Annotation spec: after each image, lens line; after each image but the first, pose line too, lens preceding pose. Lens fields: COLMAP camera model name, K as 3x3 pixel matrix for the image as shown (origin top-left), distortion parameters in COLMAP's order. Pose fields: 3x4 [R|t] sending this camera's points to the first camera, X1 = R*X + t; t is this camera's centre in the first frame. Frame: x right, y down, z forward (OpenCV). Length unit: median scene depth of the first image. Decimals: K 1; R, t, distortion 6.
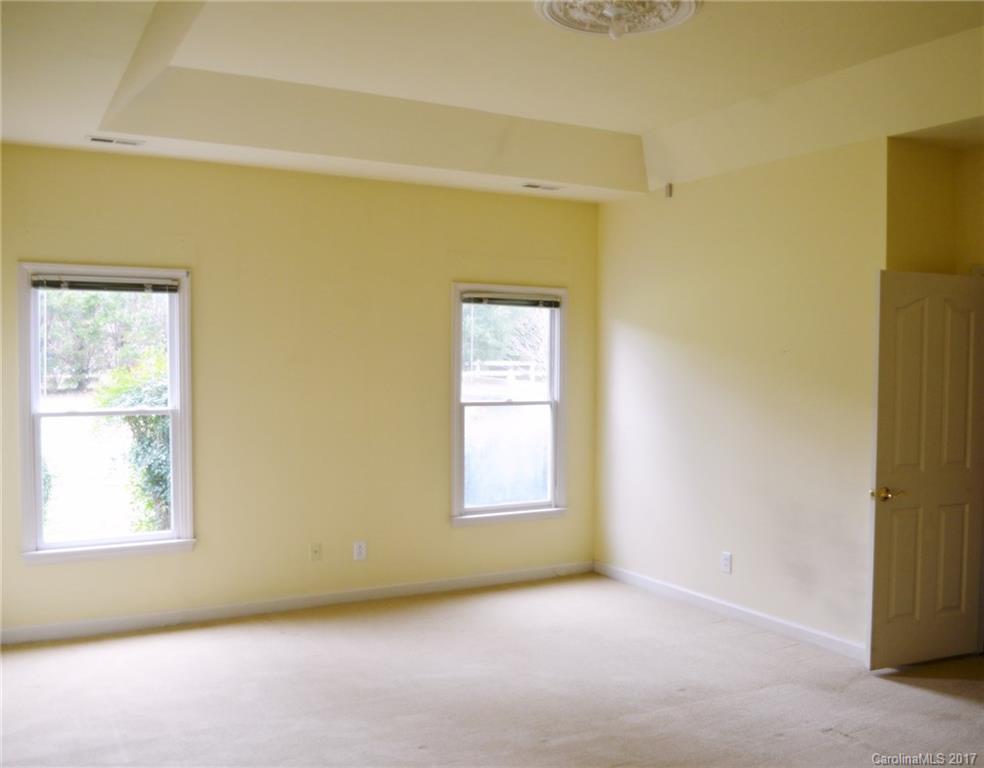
lens RADIAL K [[827.8, 0, 492.0], [0, 827.8, 384.0], [0, 0, 1]] dist [-0.000670, 0.002685]
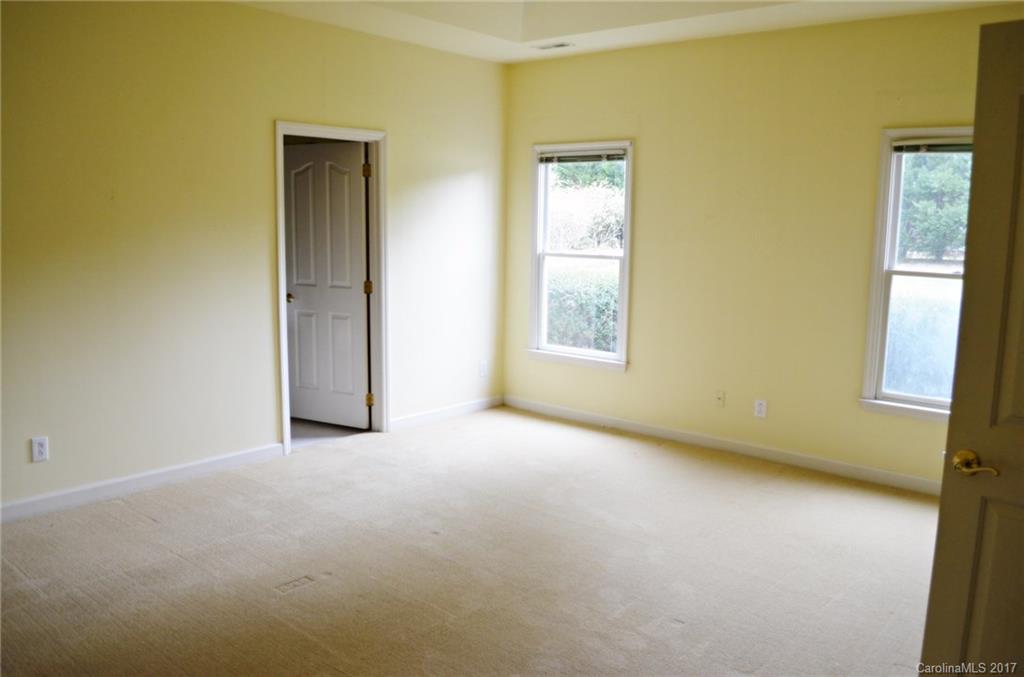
lens RADIAL K [[835.8, 0, 512.0], [0, 835.8, 338.5], [0, 0, 1]] dist [-0.008460, -0.008442]
pose [[0.432541, 0.137099, -0.891130, 0.623467], [-0.042205, 0.990367, 0.131880, -0.005708], [0.900626, -0.019433, 0.434160, 0.291198]]
